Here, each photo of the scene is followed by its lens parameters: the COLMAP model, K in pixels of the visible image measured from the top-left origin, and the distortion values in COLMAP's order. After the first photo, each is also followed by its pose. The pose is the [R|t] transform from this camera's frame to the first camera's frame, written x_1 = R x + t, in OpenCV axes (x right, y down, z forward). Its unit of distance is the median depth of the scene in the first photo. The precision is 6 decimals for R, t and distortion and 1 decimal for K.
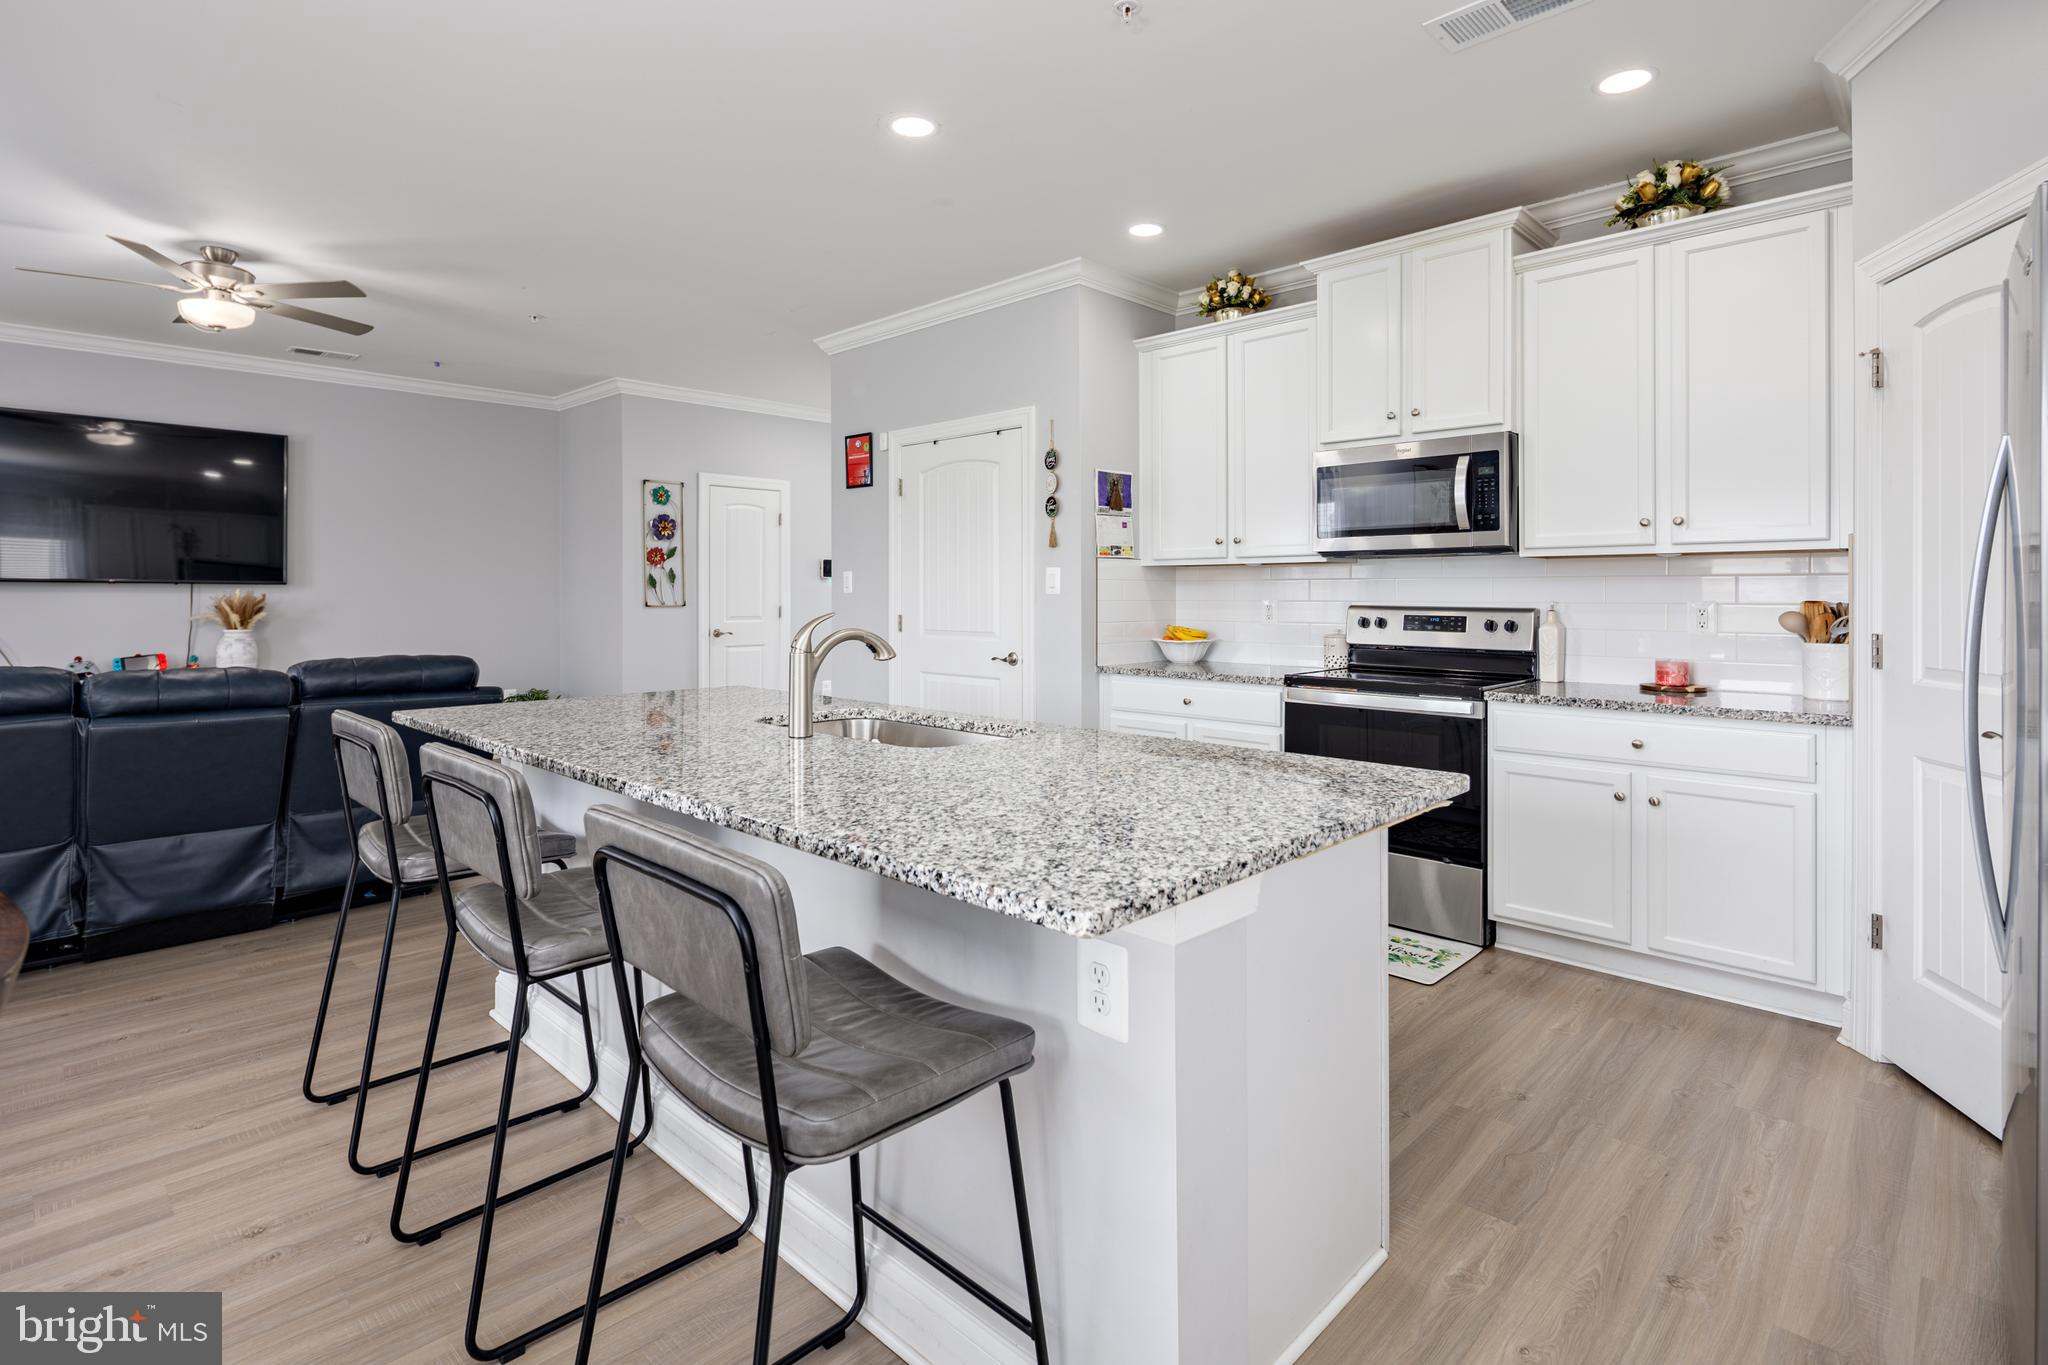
lens RADIAL K [[992.2, 0, 991.7], [0, 992.2, 572.4], [0, 0, 1]] dist [0.001070, -0.005420]
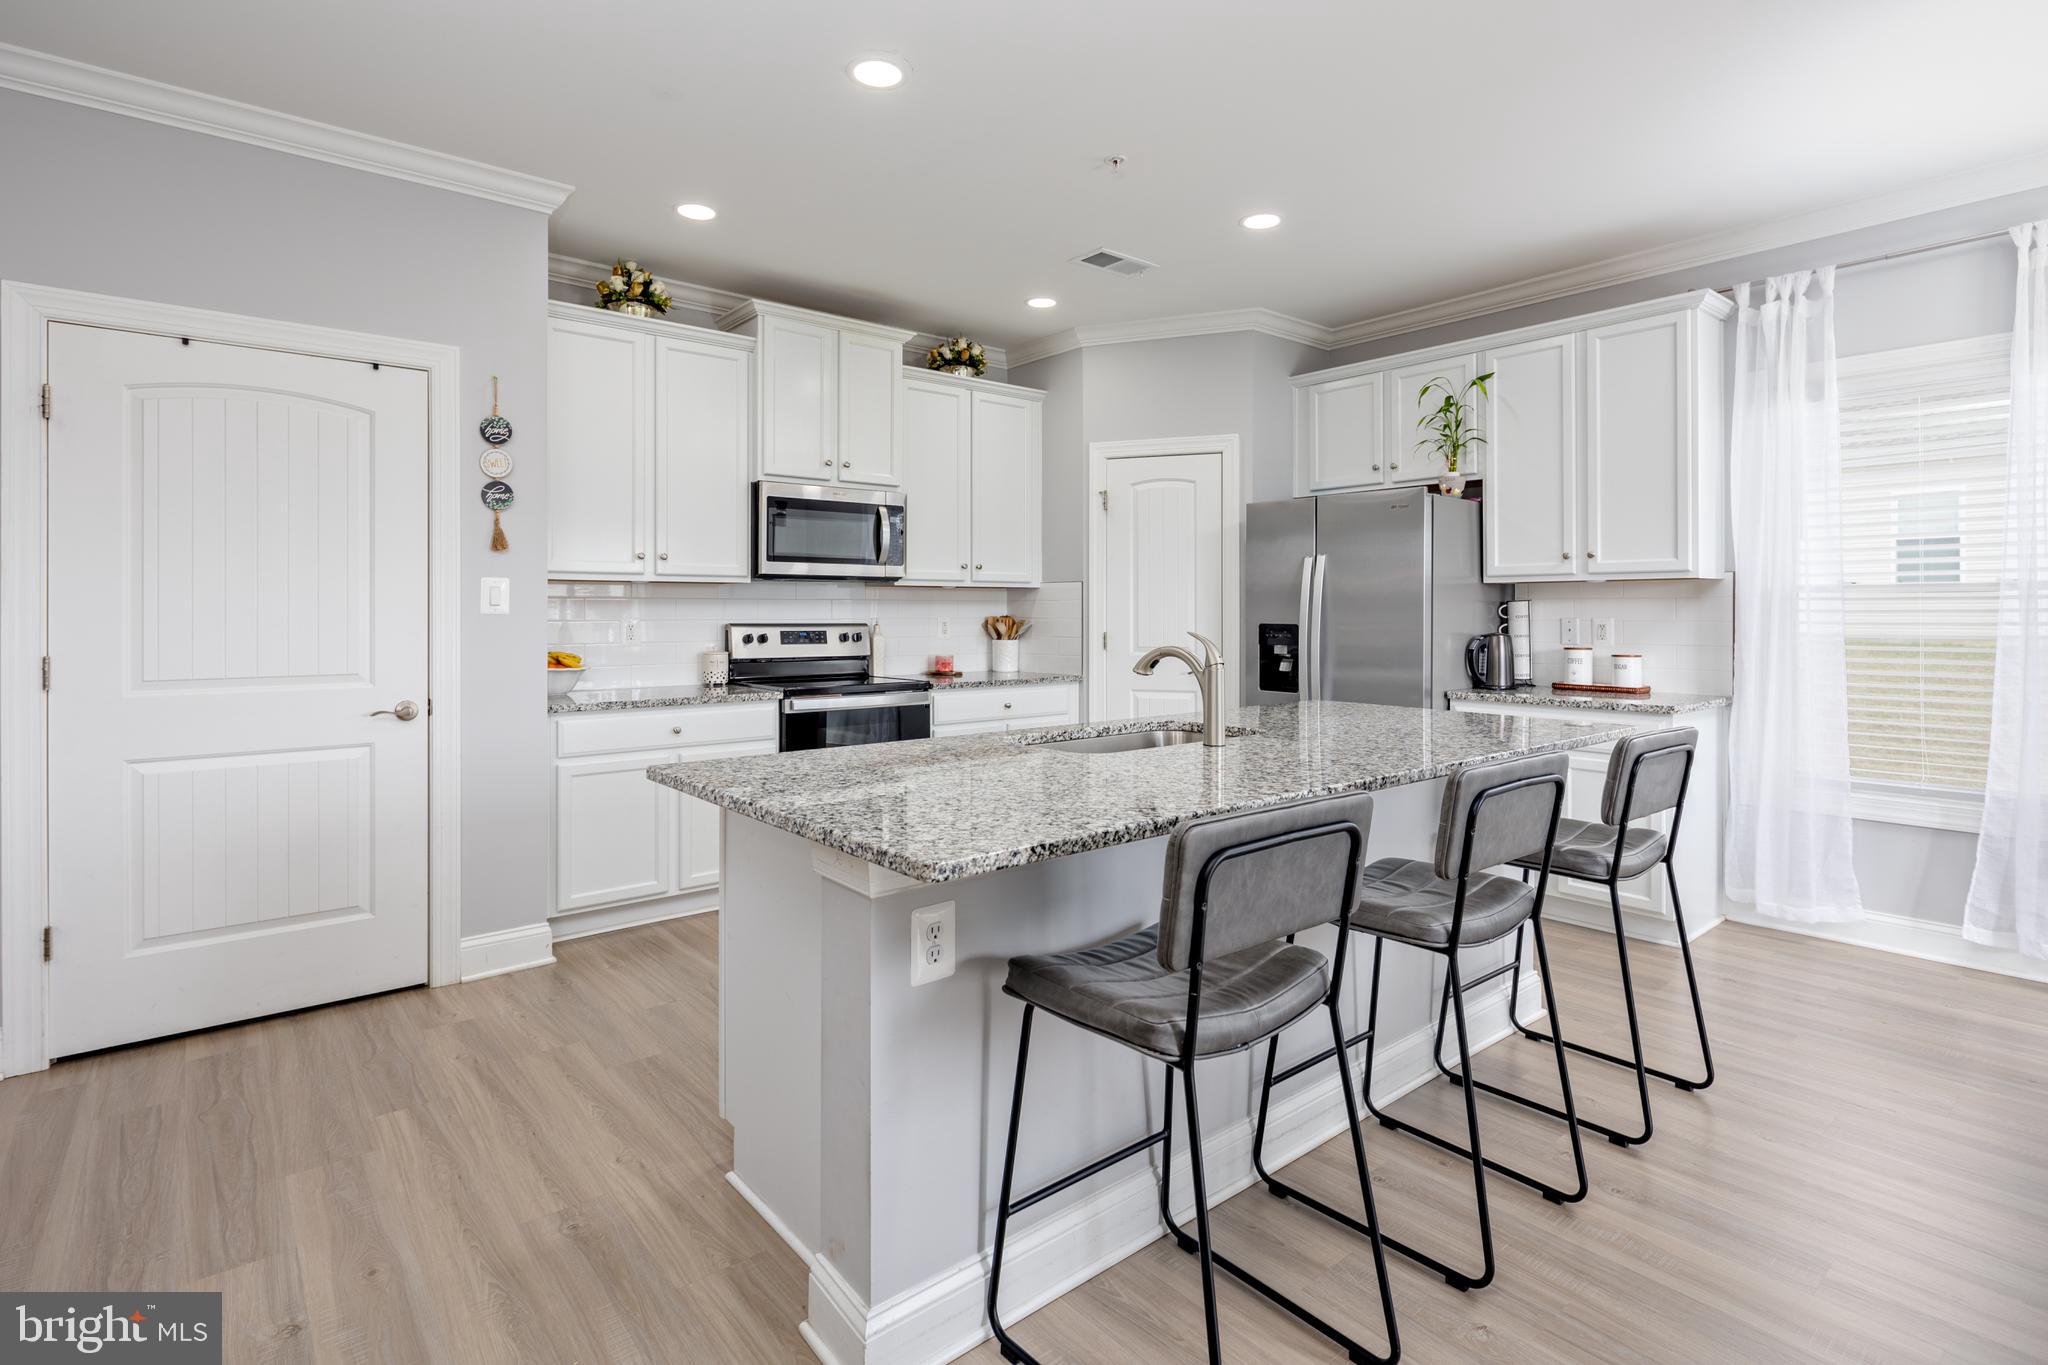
lens RADIAL K [[992.2, 0, 1016.7], [0, 992.2, 615.7], [0, 0, 1]] dist [0.001070, -0.005420]
pose [[0.105361, -0.005591, 0.994418, -0.716240], [-0.022585, 0.999713, 0.008014, 0.009551], [-0.994178, -0.023303, 0.105204, 0.610391]]
